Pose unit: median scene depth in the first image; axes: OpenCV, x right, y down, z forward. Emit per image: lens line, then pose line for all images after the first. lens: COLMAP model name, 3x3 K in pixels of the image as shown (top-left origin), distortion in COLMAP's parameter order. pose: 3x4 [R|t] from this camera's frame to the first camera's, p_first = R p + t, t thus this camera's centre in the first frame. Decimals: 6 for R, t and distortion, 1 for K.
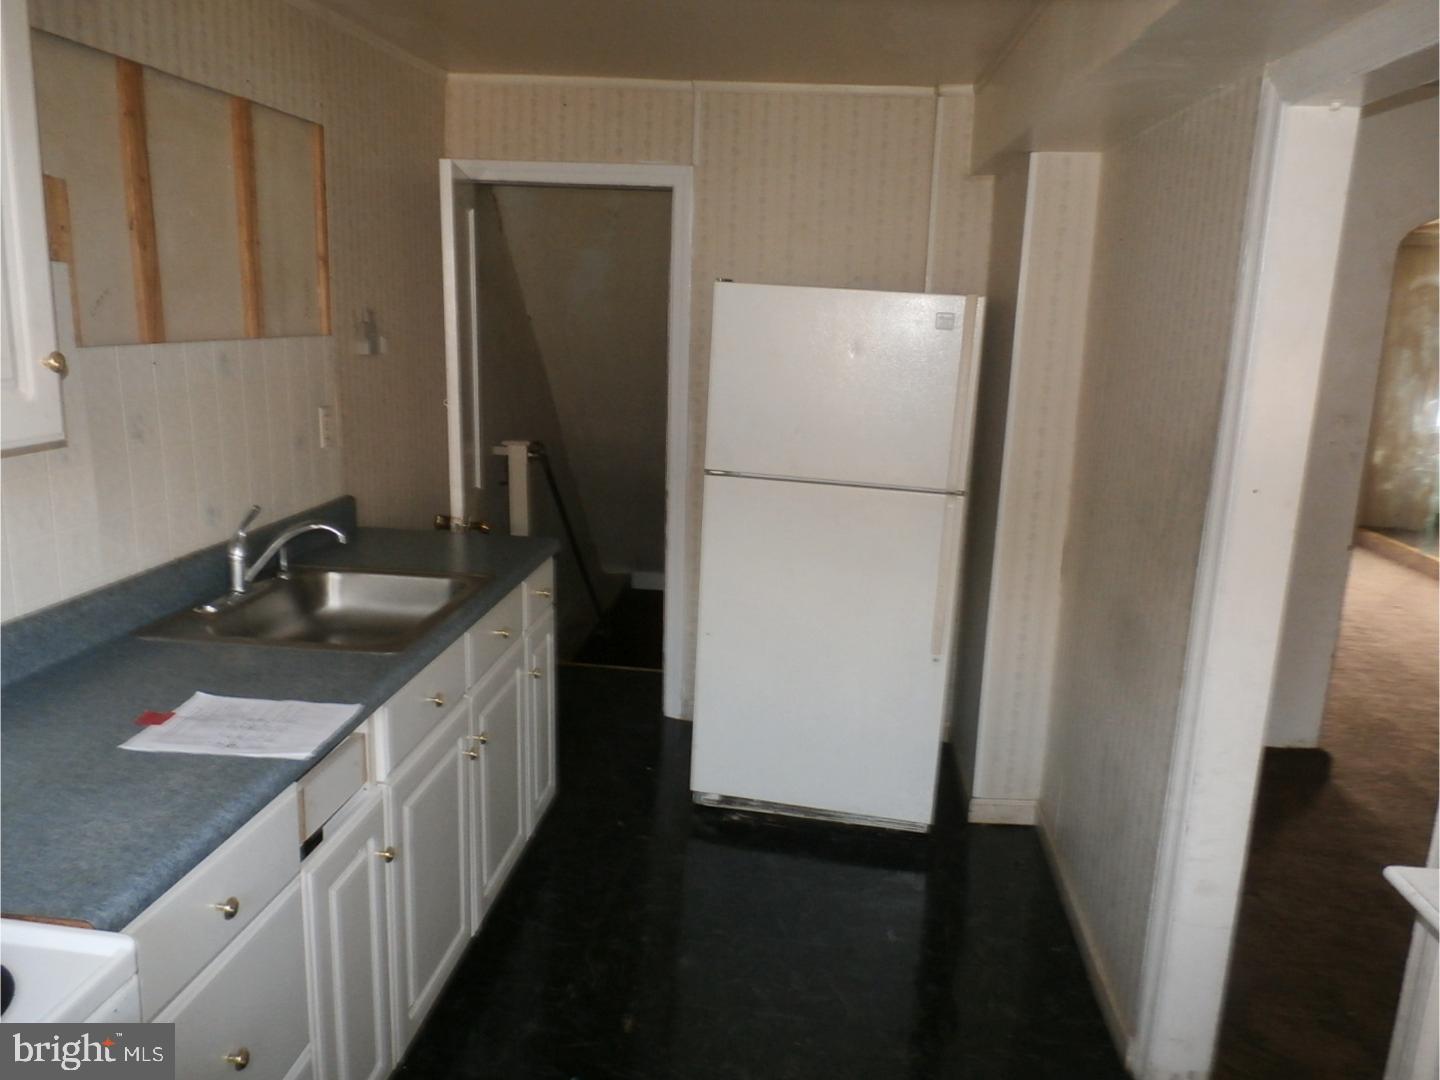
lens RADIAL K [[1087.7, 0, 717.2], [0, 1087.7, 543.3], [0, 0, 1]] dist [-0.011857, 0.003391]
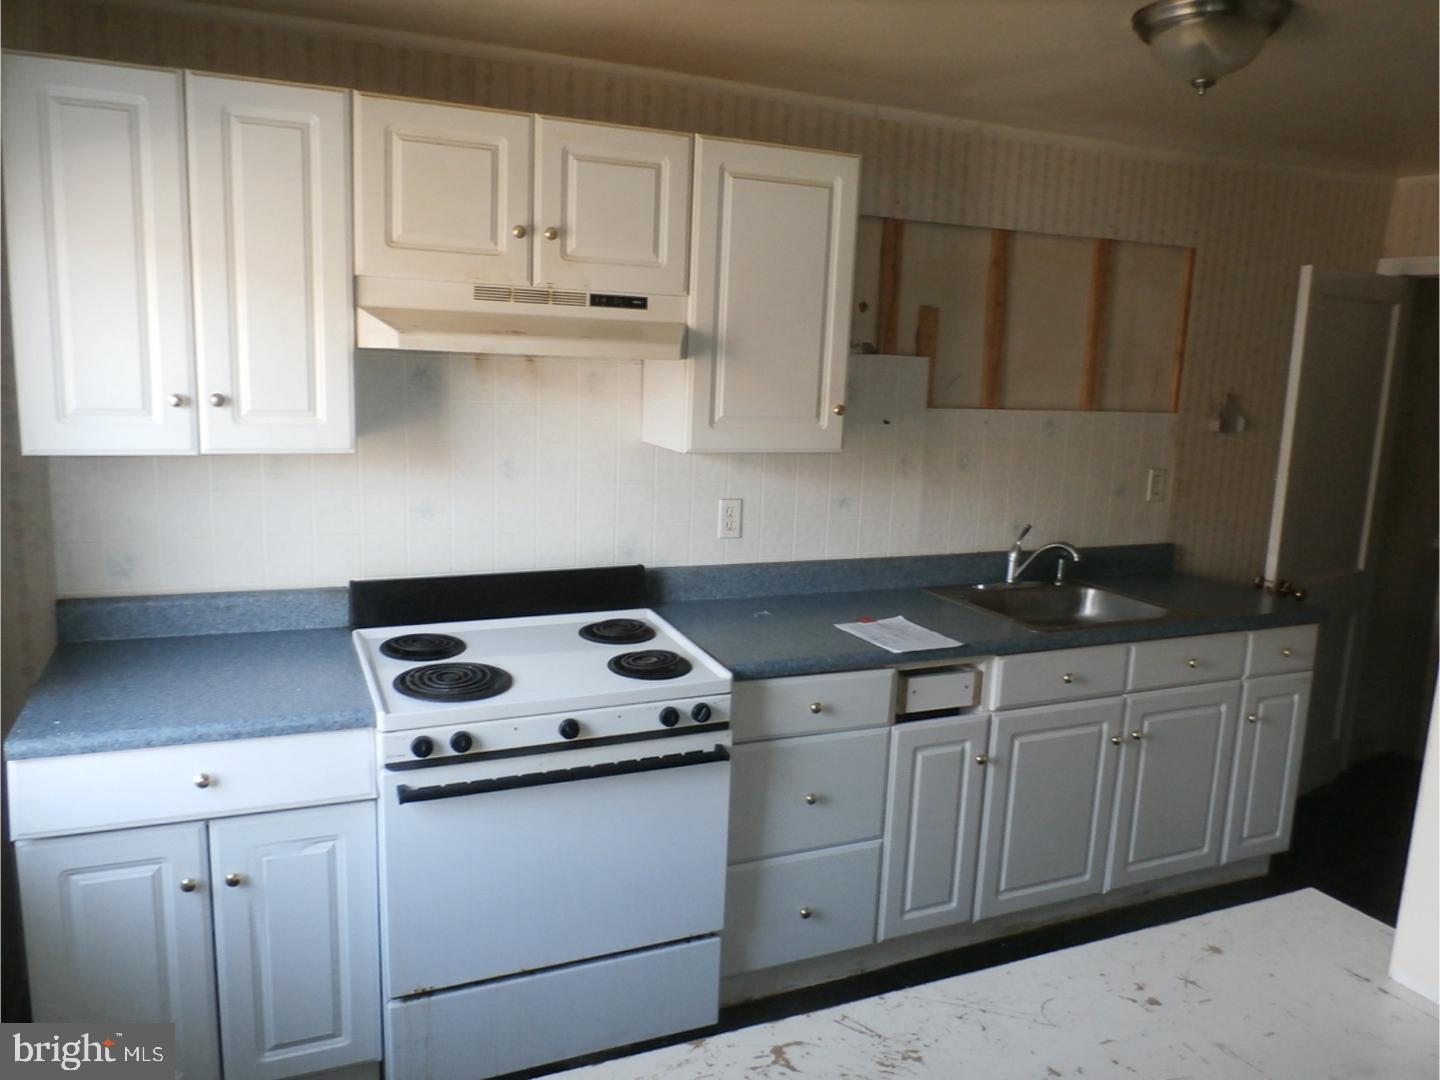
lens RADIAL K [[1087.7, 0, 728.8], [0, 1087.7, 540.2], [0, 0, 1]] dist [-0.011857, 0.003391]
pose [[0.499524, 0.132928, -0.856041, 0.594036], [-0.207168, 0.977816, 0.030949, 0.022677], [0.841164, 0.161885, 0.515981, -0.058712]]
